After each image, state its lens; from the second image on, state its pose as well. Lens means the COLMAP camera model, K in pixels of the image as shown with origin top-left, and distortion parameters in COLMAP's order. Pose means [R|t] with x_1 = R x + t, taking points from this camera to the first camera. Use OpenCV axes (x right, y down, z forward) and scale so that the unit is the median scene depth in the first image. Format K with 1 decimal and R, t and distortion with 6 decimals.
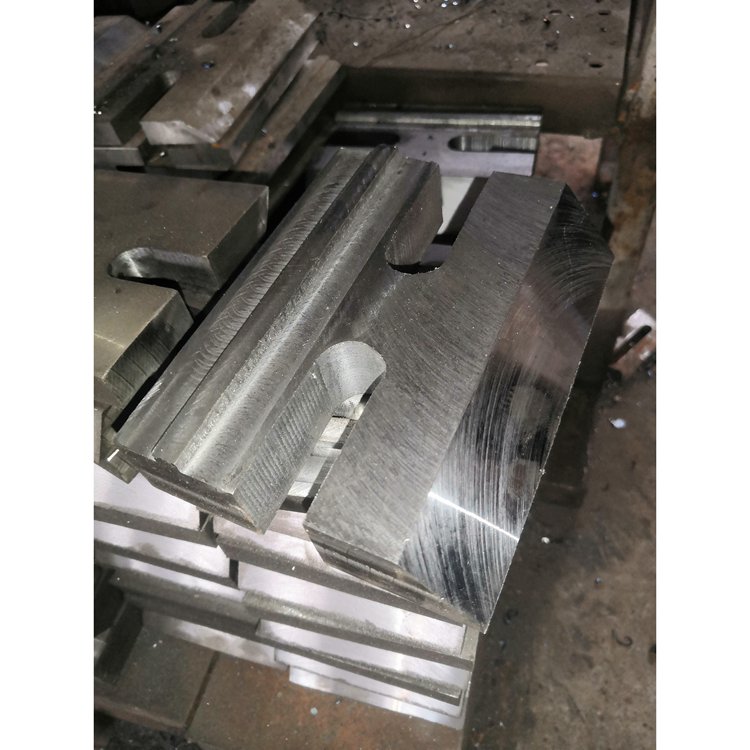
lens RADIAL K [[617.5, 0, 375.0], [0, 617.5, 375.0], [0, 0, 1]] dist [-0.003302, 0.004342]
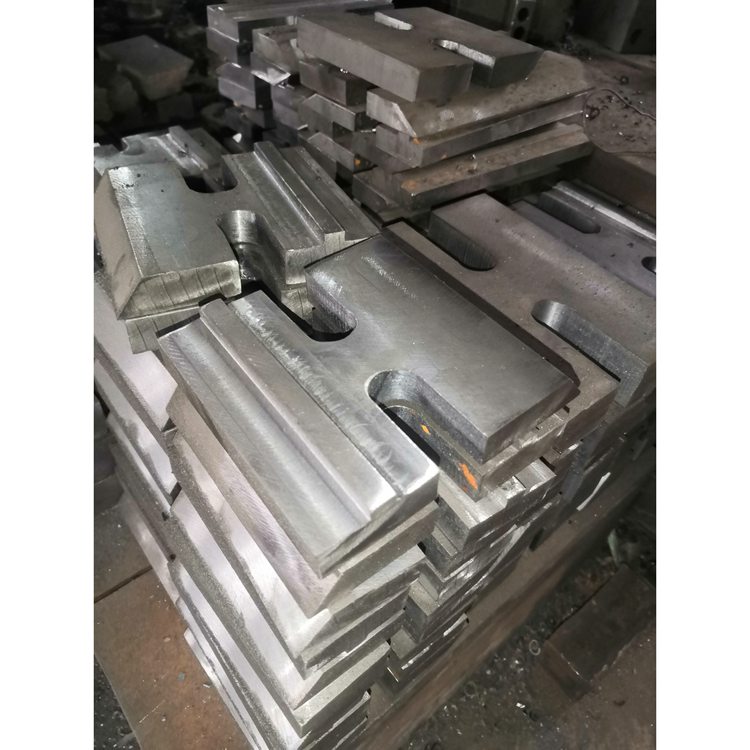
lens RADIAL K [[611.6, 0, 375.0], [0, 611.6, 375.0], [0, 0, 1]] dist [0.002914, 0.005113]
pose [[0.807223, 0.524174, -0.271355, 0.144515], [-0.546629, 0.837330, -0.008642, -0.004475], [0.222683, 0.155307, 0.962441, 0.068056]]
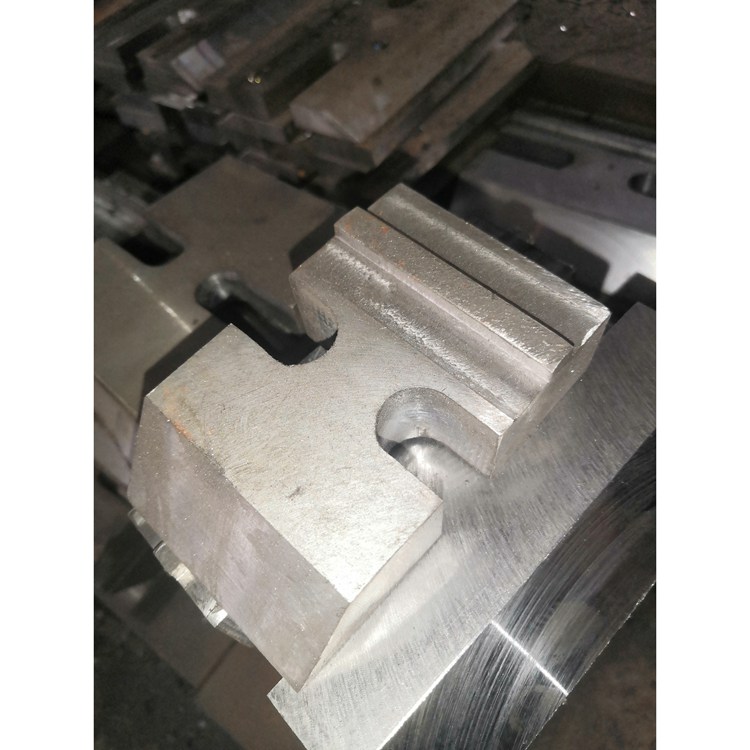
lens RADIAL K [[617.5, 0, 375.0], [0, 617.5, 375.0], [0, 0, 1]] dist [-0.003302, 0.004342]
pose [[0.940278, 0.276762, -0.198191, 0.034250], [-0.252611, 0.957571, 0.138729, -0.157211], [0.228177, -0.080378, 0.970296, 0.079622]]
